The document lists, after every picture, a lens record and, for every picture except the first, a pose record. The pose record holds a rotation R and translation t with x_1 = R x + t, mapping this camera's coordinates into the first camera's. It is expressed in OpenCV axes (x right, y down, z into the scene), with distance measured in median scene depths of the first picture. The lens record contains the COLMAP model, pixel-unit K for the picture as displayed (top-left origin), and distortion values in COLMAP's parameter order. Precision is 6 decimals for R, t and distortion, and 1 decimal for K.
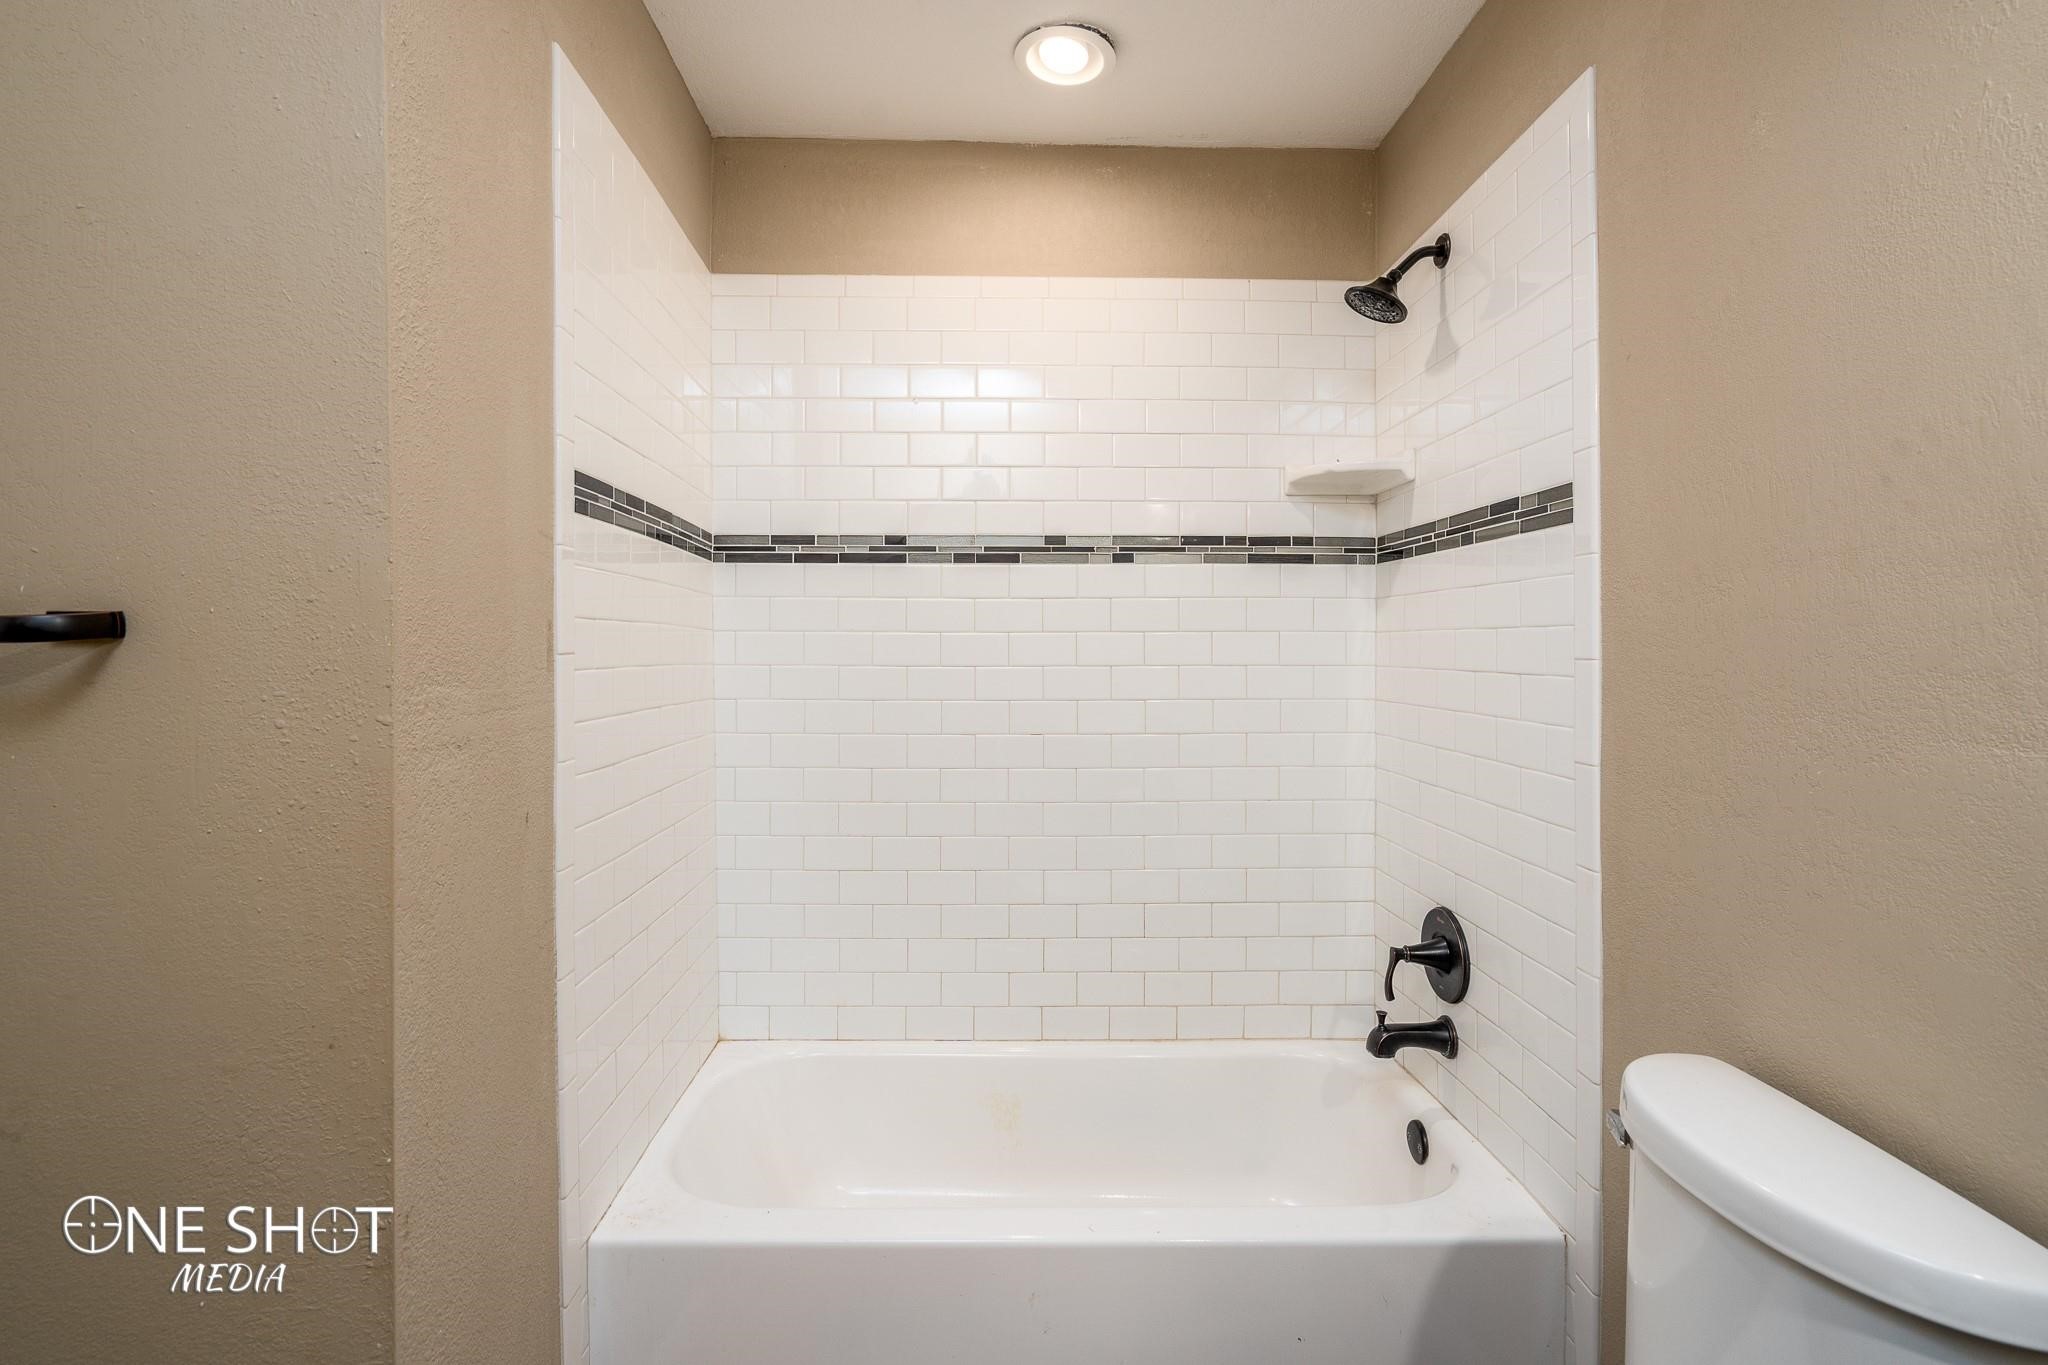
lens RADIAL K [[982.6, 0, 1006.1], [0, 982.6, 649.9], [0, 0, 1]] dist [-0.009665, 0.001694]
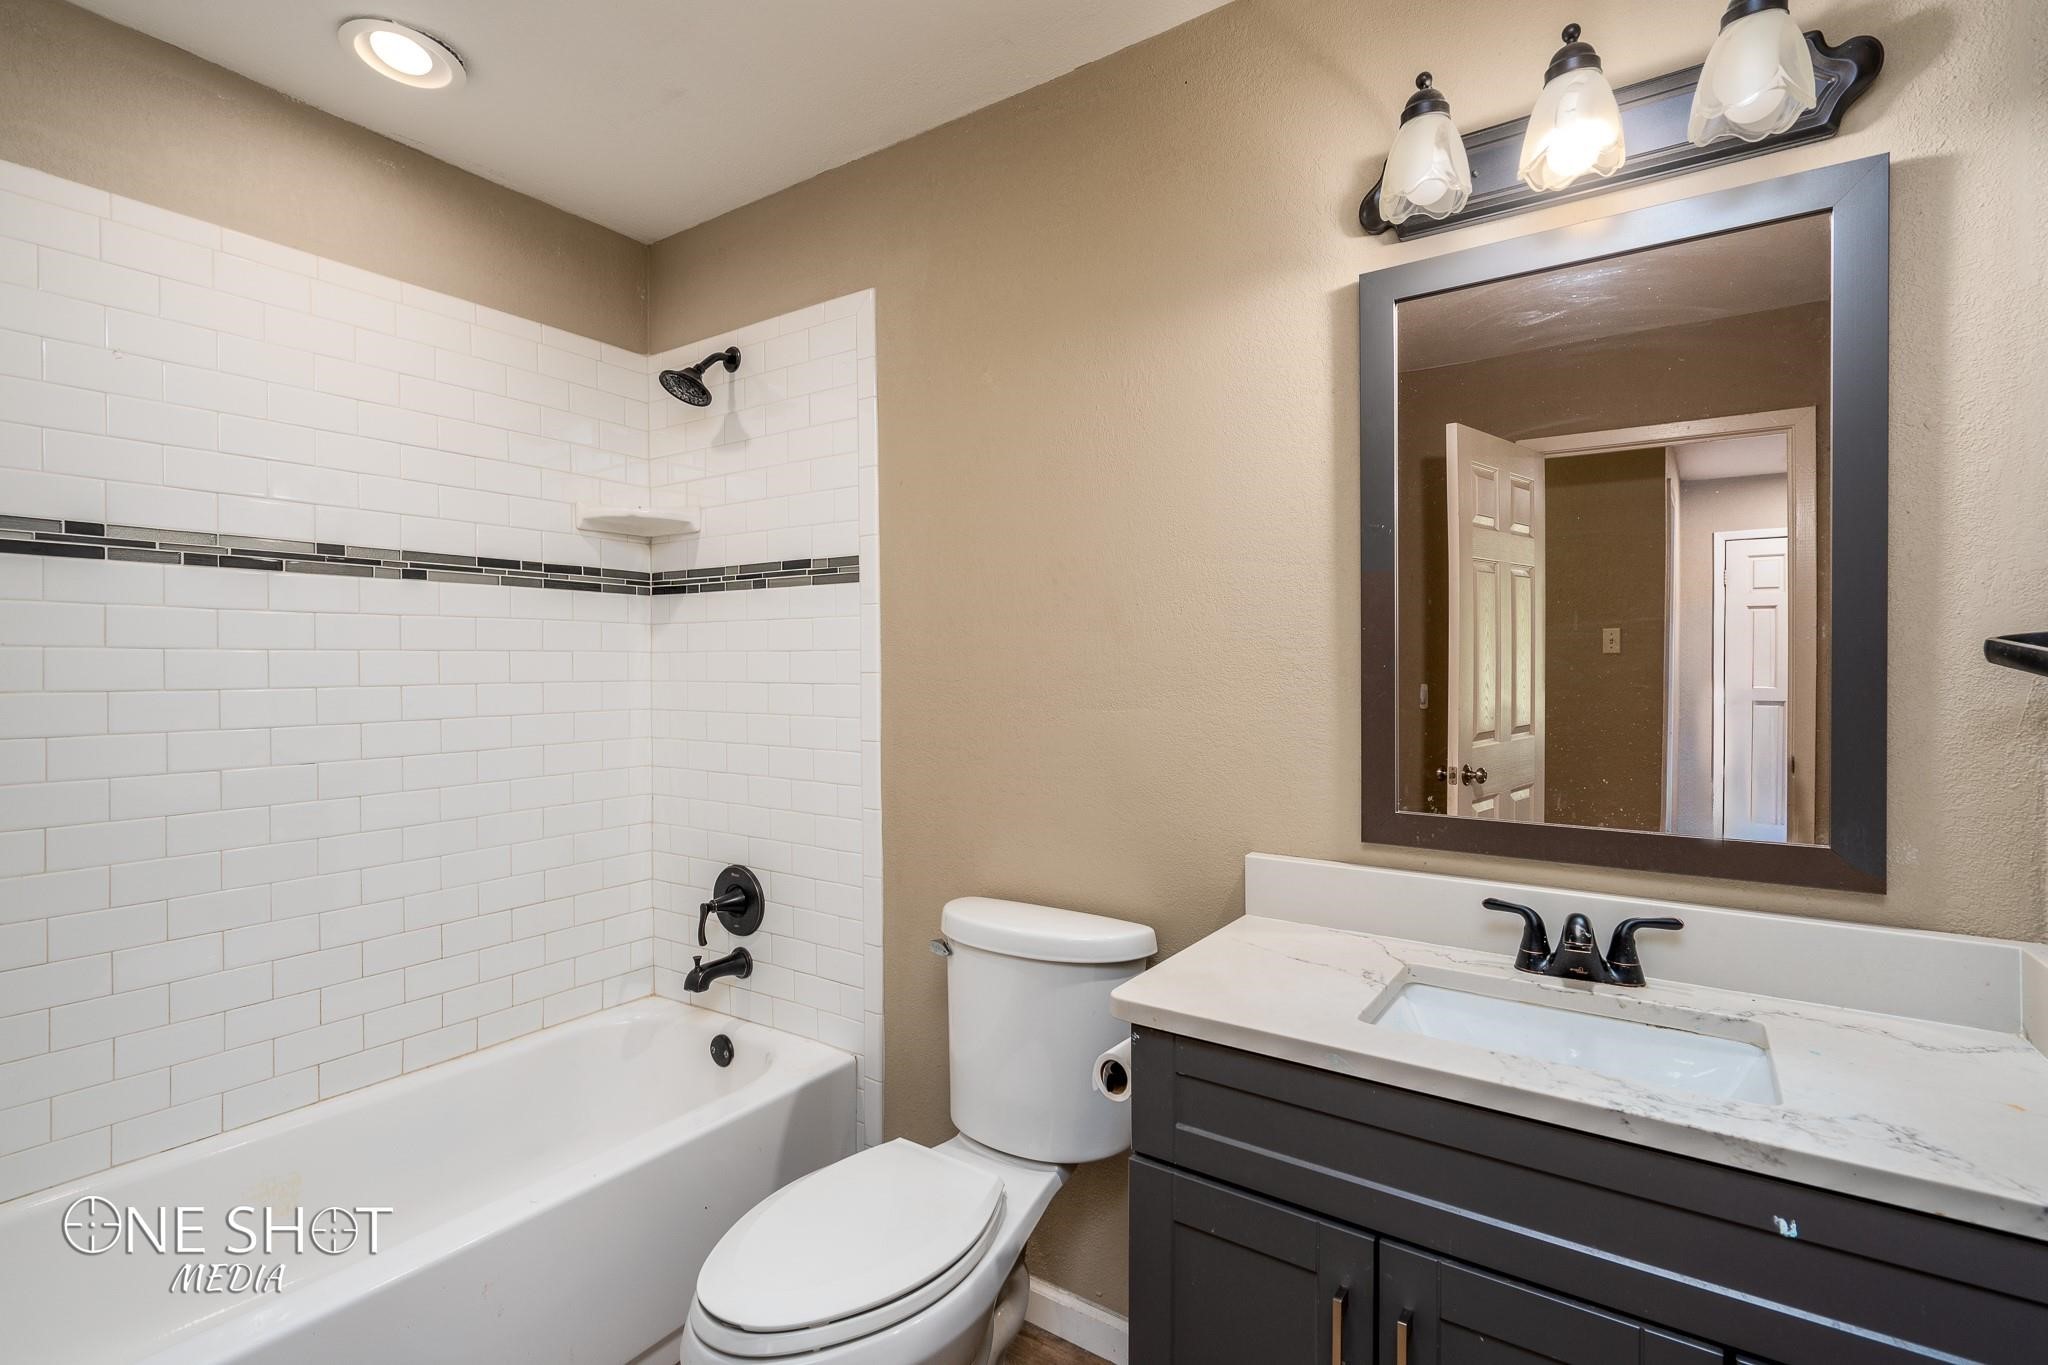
lens RADIAL K [[982.6, 0, 1002.7], [0, 982.6, 674.0], [0, 0, 1]] dist [-0.009665, 0.001694]
pose [[0.573566, -0.010385, 0.819093, -0.384788], [0.005551, 0.999946, 0.008791, -0.000429], [-0.819140, -0.000495, 0.573593, -0.035074]]
